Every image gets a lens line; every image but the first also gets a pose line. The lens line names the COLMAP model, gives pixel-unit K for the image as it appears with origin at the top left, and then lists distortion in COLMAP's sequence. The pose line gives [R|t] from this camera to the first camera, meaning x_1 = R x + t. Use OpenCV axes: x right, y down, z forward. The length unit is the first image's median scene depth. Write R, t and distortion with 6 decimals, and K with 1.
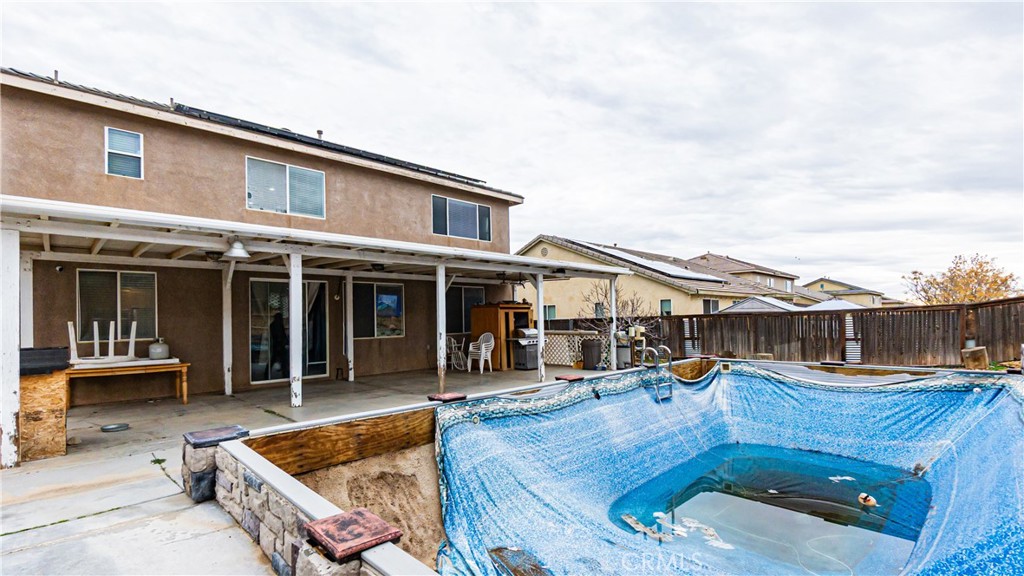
lens RADIAL K [[475.6, 0, 482.5], [0, 475.6, 321.1], [0, 0, 1]] dist [0.001835, 0.000809]
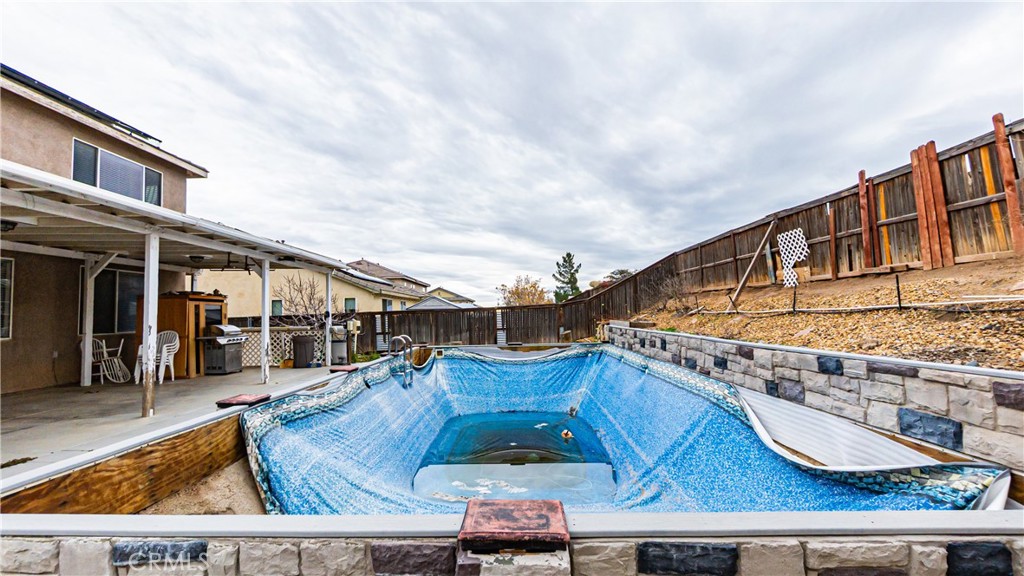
lens RADIAL K [[455.9, 0, 512.6], [0, 455.9, 294.8], [0, 0, 1]] dist [-0.002812, -0.000260]
pose [[0.691096, 0.032958, 0.722011, -0.141681], [0.013911, 0.998168, -0.058879, 0.017633], [-0.722629, 0.050735, 0.689372, 0.075528]]
